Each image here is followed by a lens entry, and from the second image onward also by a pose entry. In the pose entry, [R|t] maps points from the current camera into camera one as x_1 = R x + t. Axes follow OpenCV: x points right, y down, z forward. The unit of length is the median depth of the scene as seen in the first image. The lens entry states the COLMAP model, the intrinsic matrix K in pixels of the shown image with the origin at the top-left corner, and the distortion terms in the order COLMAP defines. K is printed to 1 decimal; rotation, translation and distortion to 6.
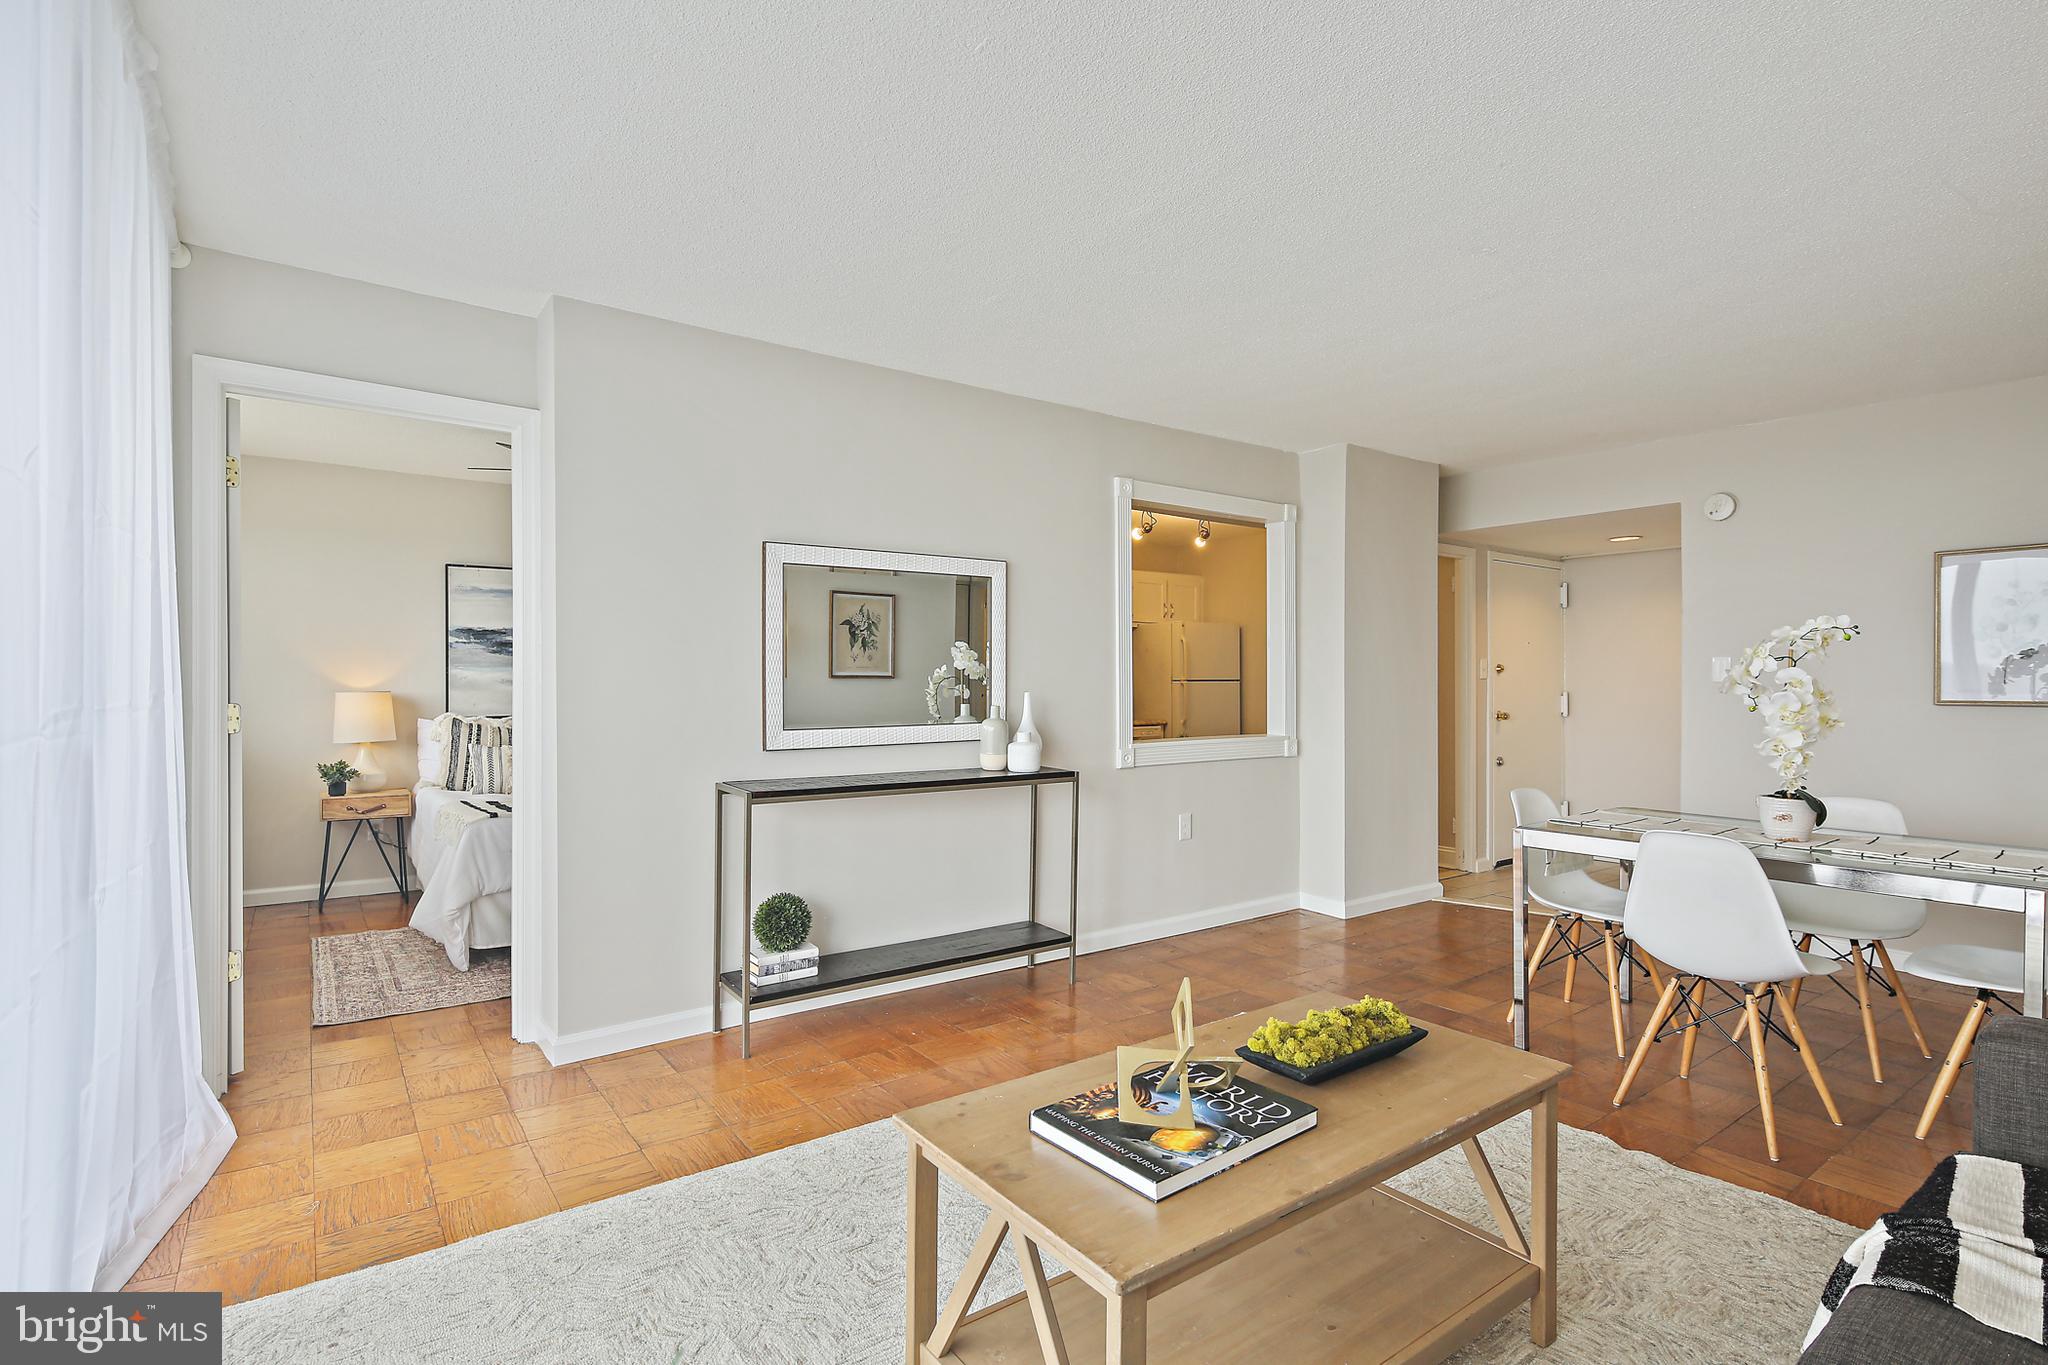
lens RADIAL K [[992.7, 0, 1034.9], [0, 992.7, 693.8], [0, 0, 1]] dist [0.005678, -0.006206]
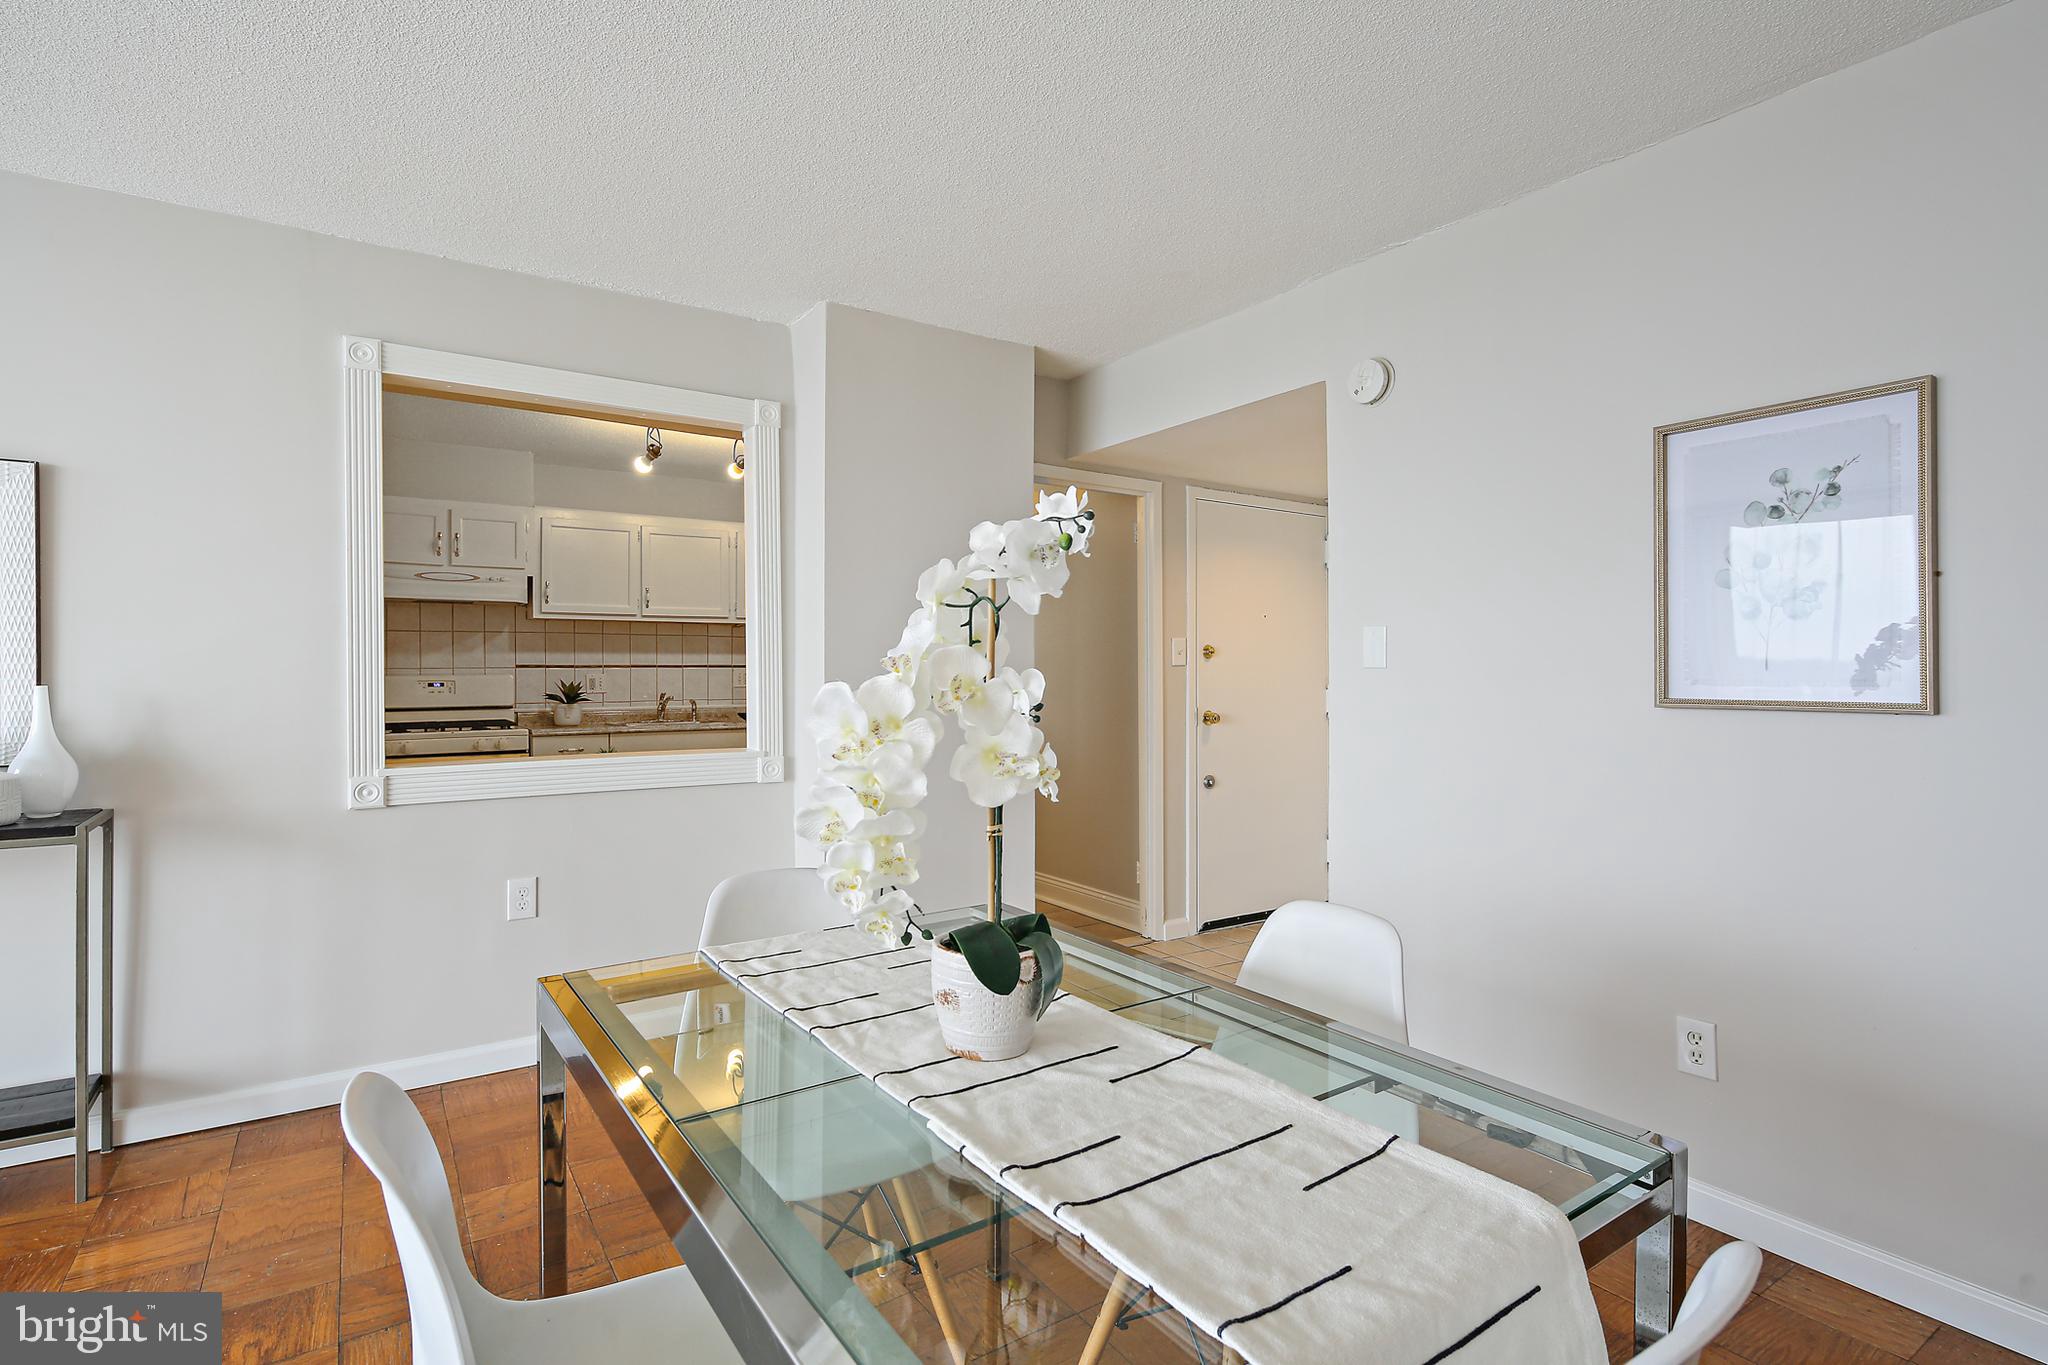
lens RADIAL K [[992.7, 0, 1037.4], [0, 992.7, 668.0], [0, 0, 1]] dist [0.005678, -0.006206]
pose [[0.999288, -0.000273, -0.037741, 0.446533], [-0.000429, 0.999827, -0.018592, -0.000348], [0.037740, 0.018595, 0.999115, 0.336802]]
